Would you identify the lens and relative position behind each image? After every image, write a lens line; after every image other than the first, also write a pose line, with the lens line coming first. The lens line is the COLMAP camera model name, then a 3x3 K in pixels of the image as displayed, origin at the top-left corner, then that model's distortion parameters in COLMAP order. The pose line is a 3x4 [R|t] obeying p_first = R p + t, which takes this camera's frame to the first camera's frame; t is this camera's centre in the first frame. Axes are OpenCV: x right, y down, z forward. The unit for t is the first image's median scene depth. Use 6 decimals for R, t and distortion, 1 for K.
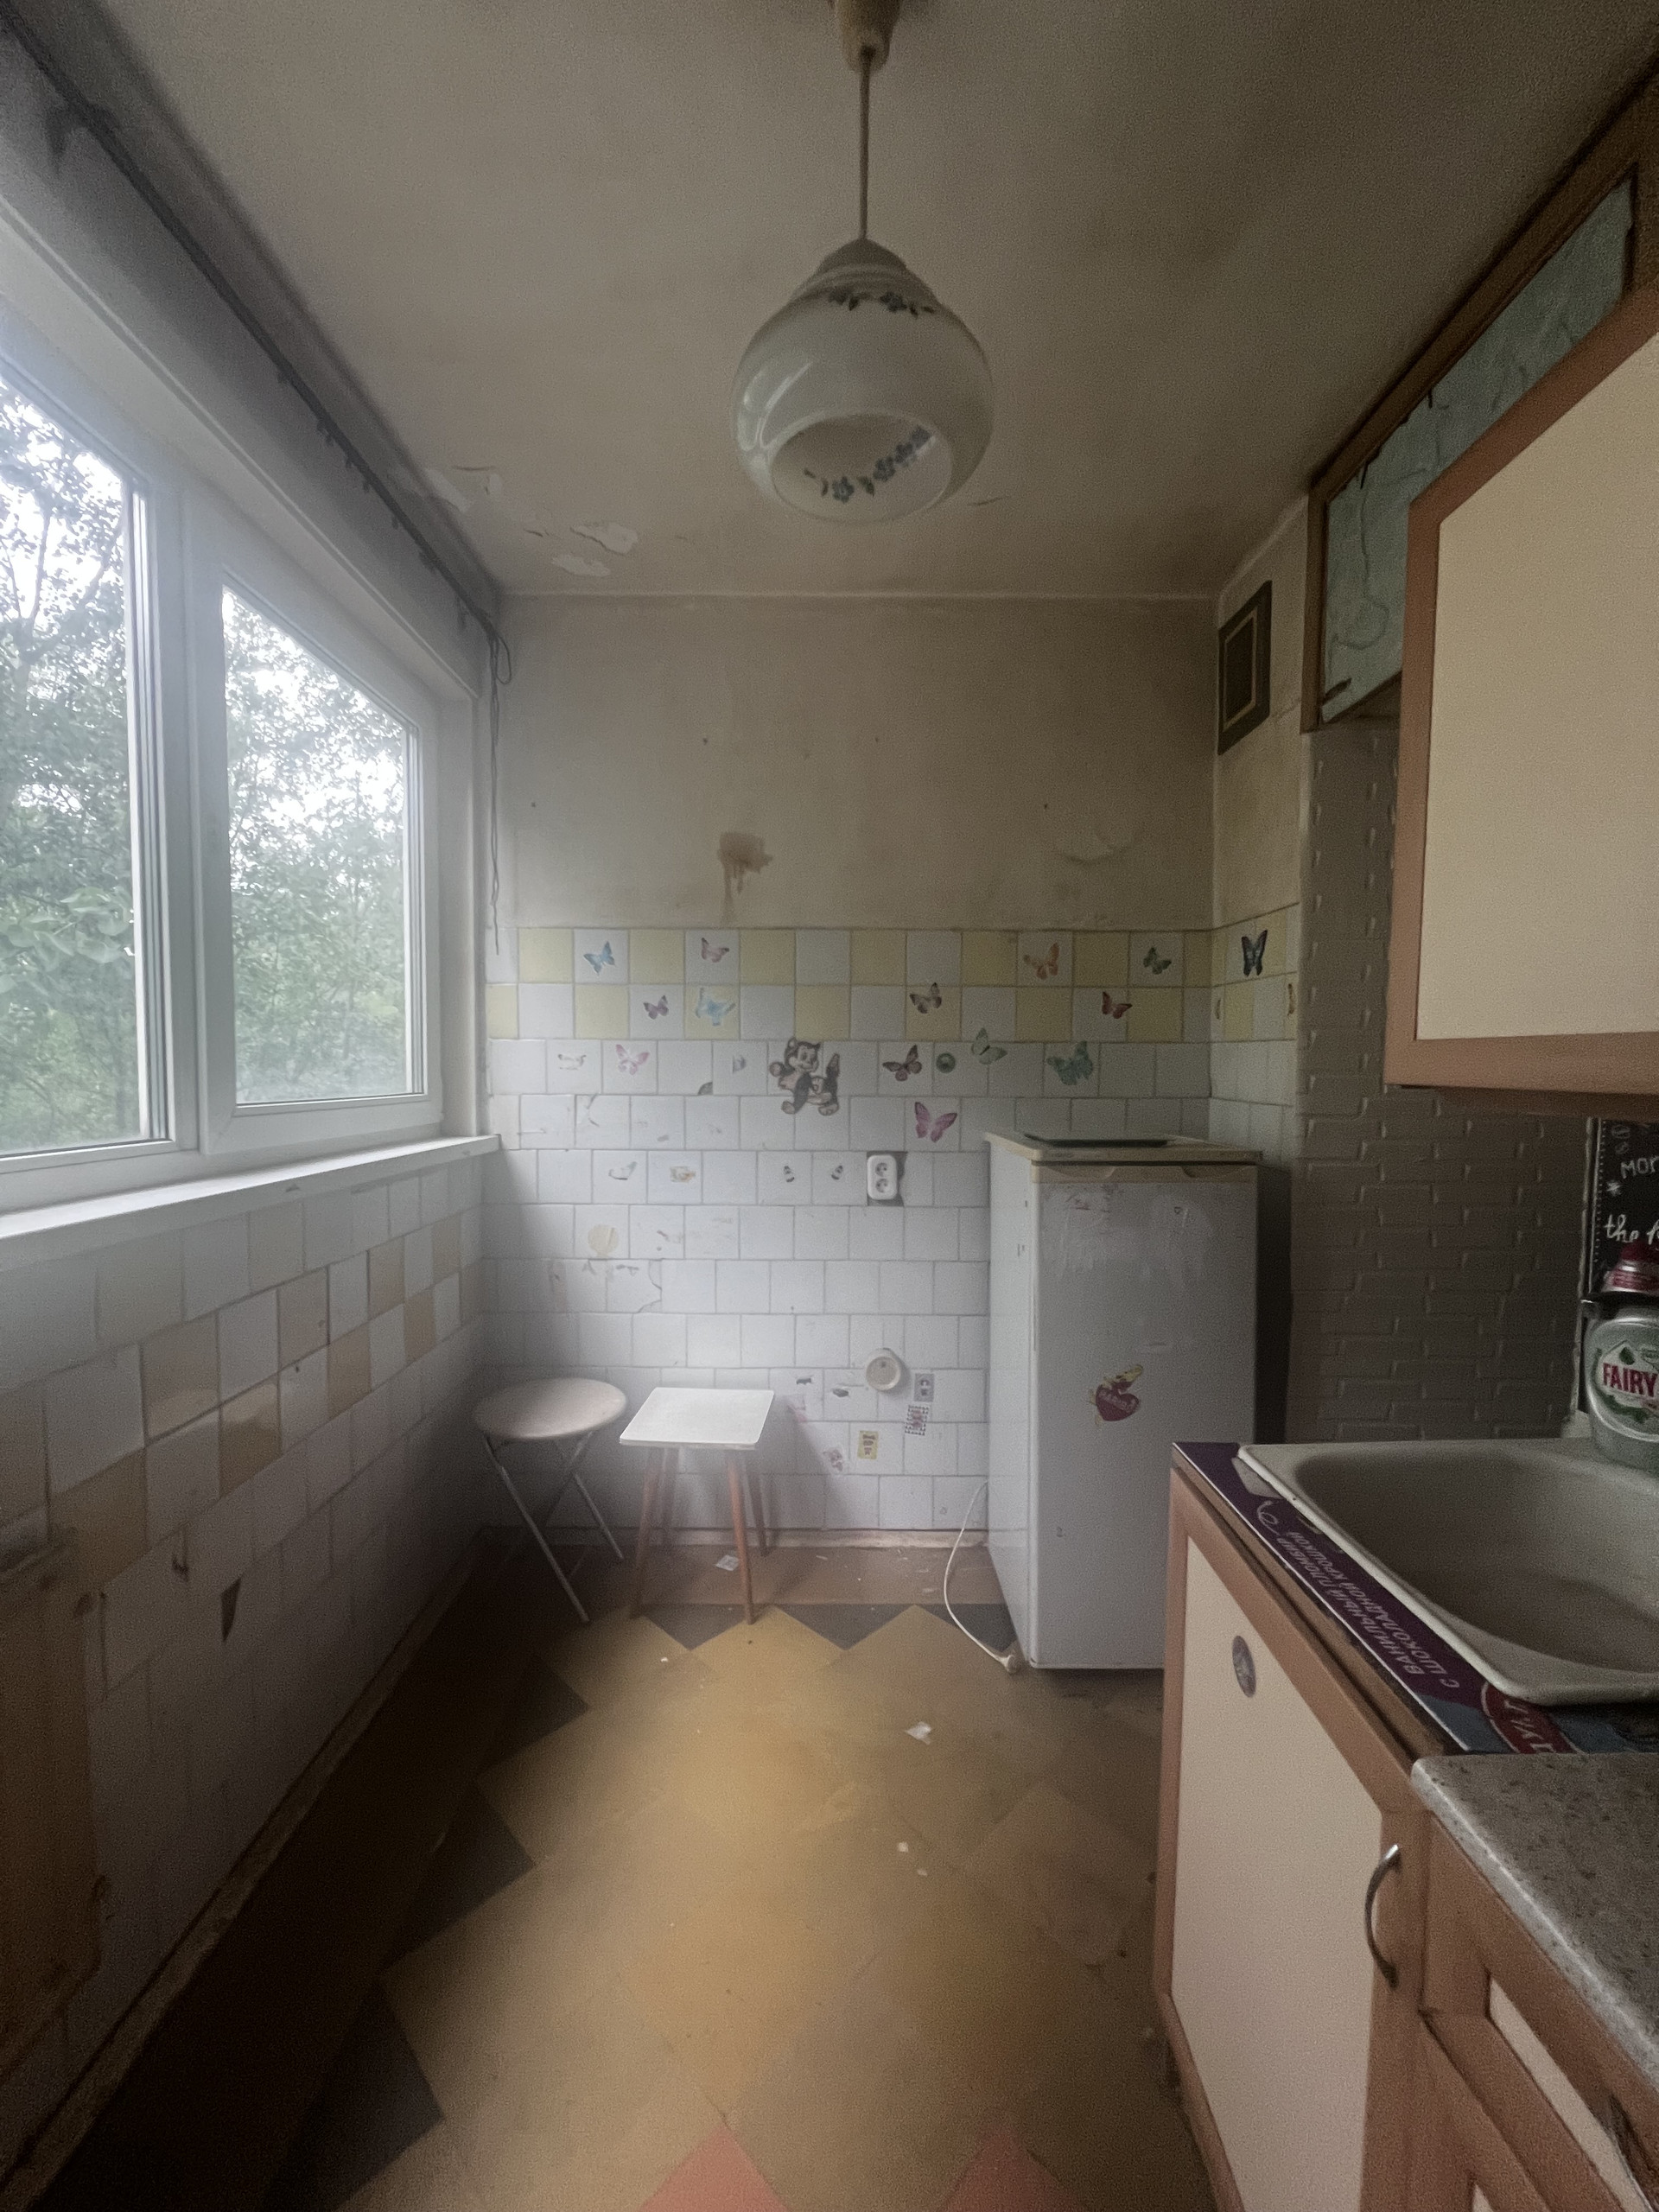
lens RADIAL K [[880.7, 0, 828.4], [0, 880.7, 1108.6], [0, 0, 1]] dist [-0.000454, -0.000137]
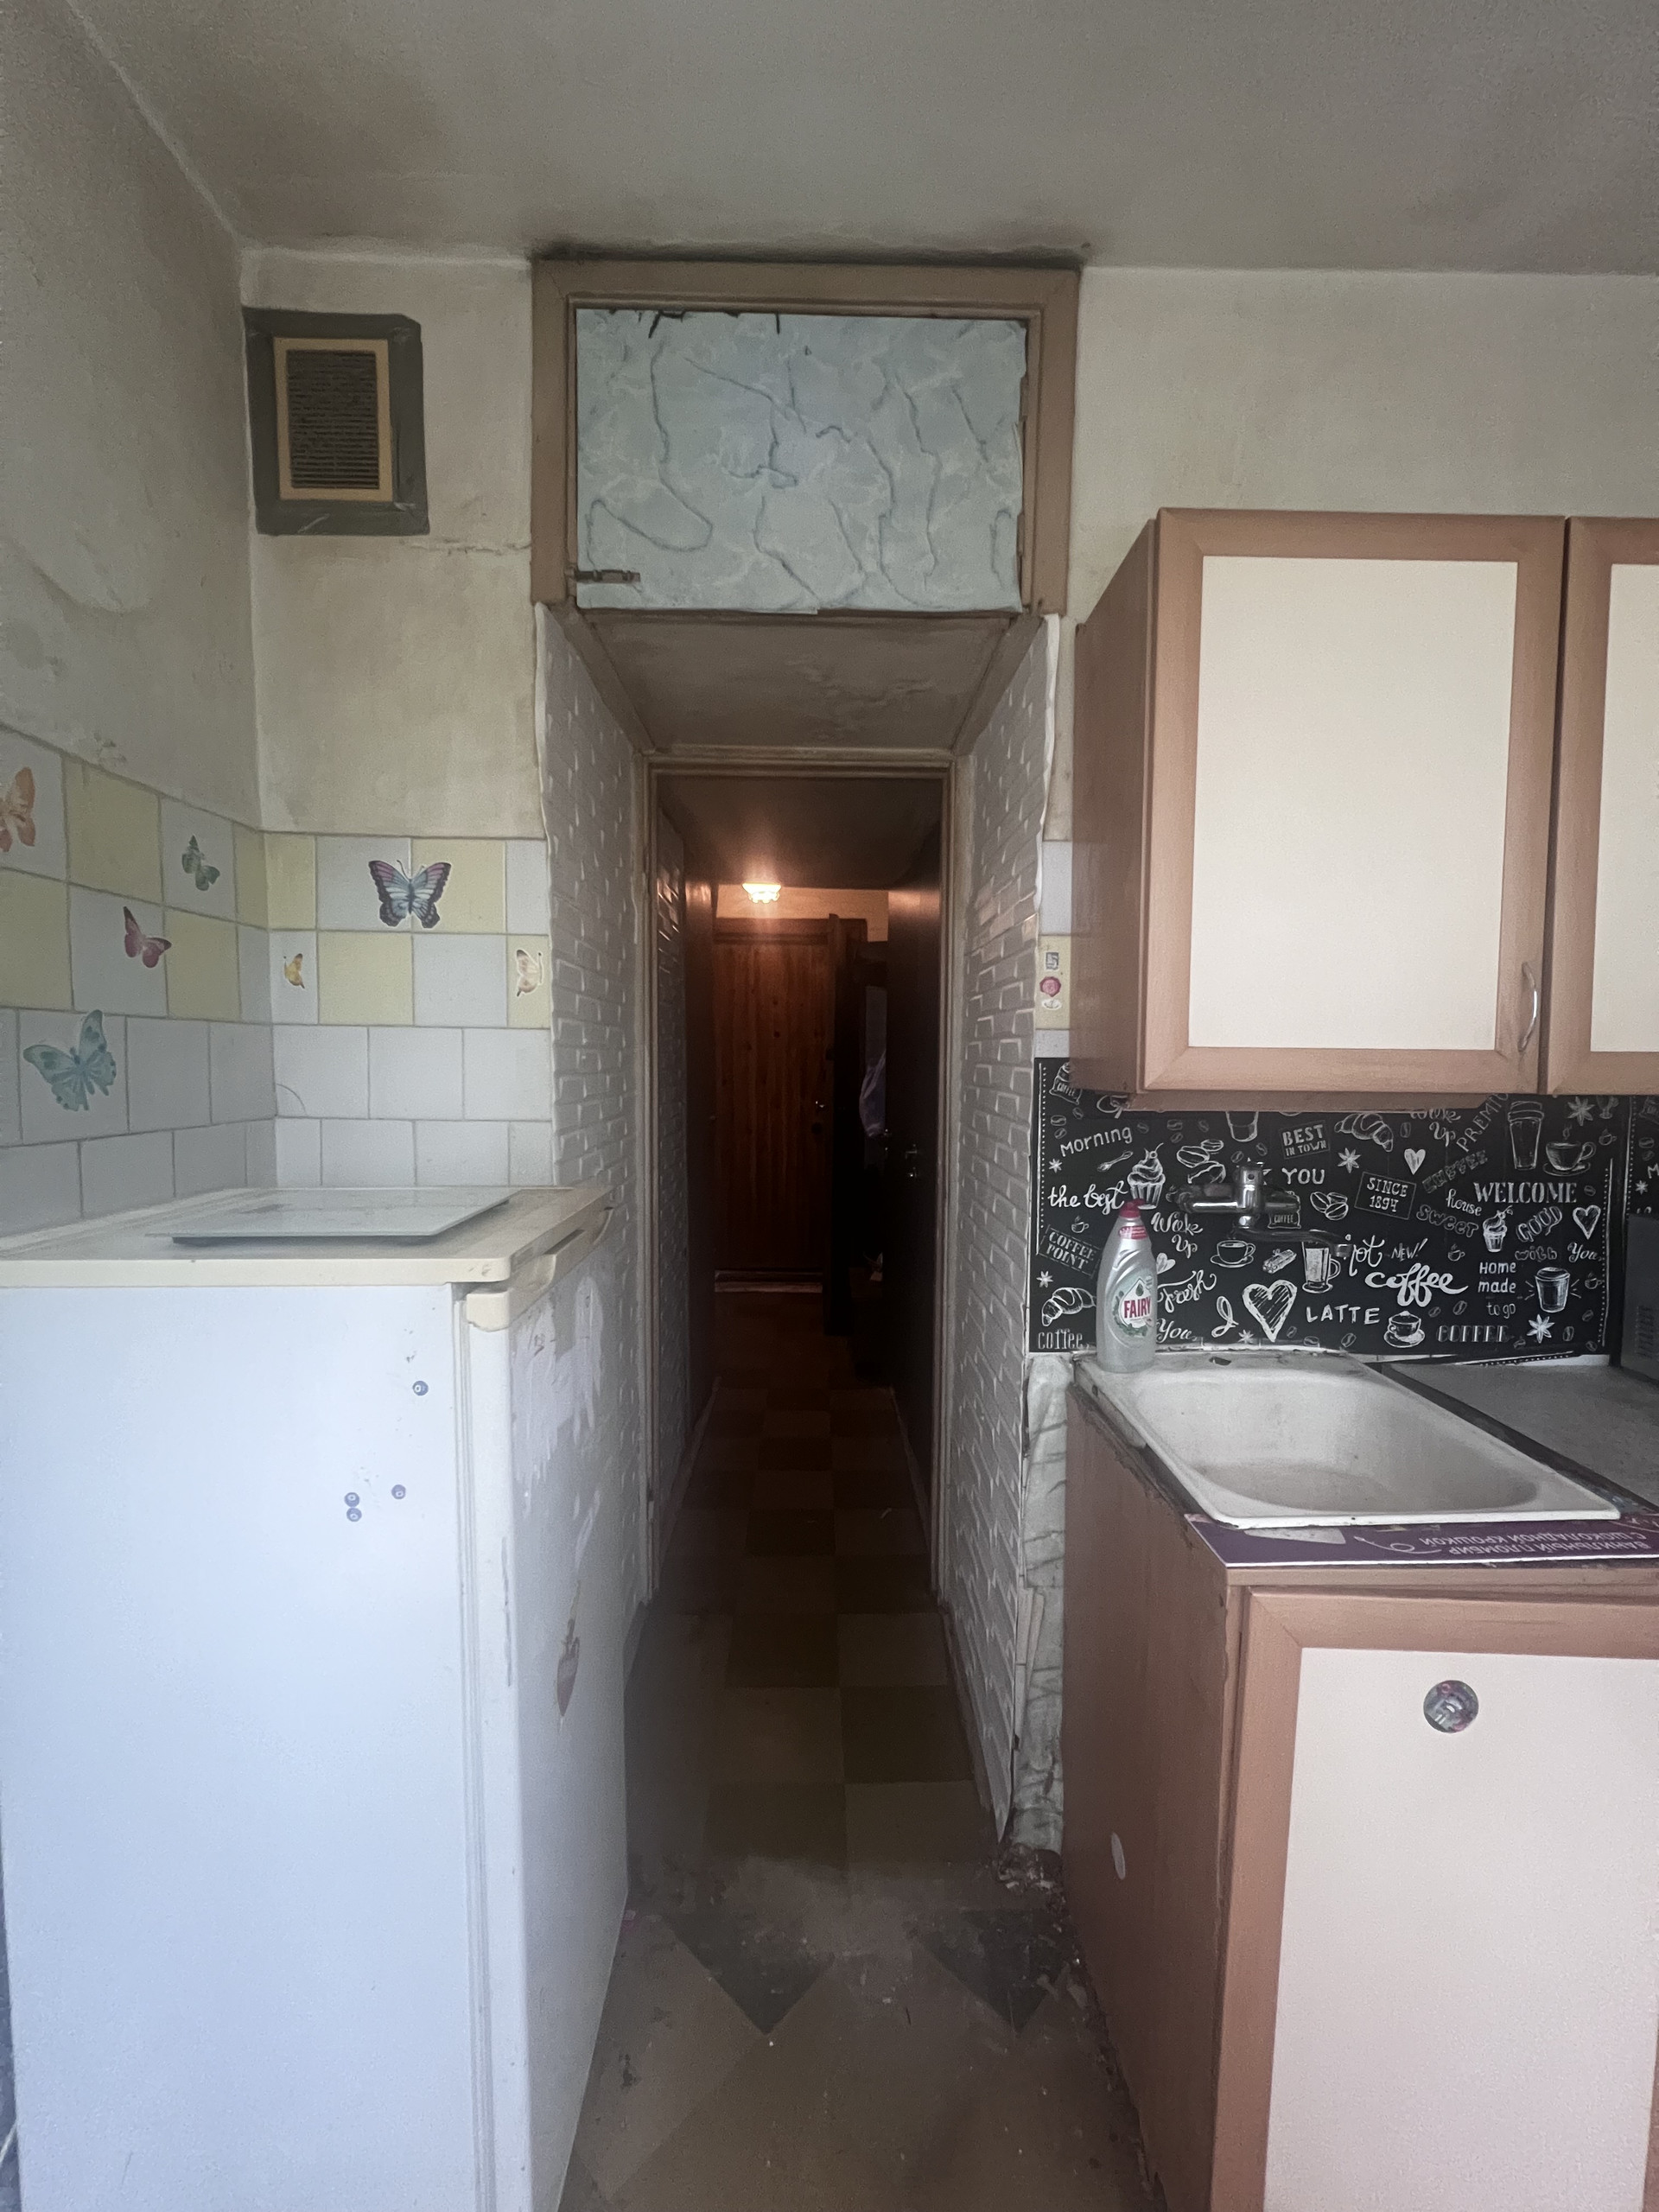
lens RADIAL K [[880.7, 0, 828.4], [0, 880.7, 1108.6], [0, 0, 1]] dist [-0.000454, -0.000137]
pose [[-0.015800, -0.058201, 0.998180, -0.168126], [0.043460, 0.997321, 0.058839, -0.038013], [-0.998930, 0.044311, -0.013228, 0.647092]]
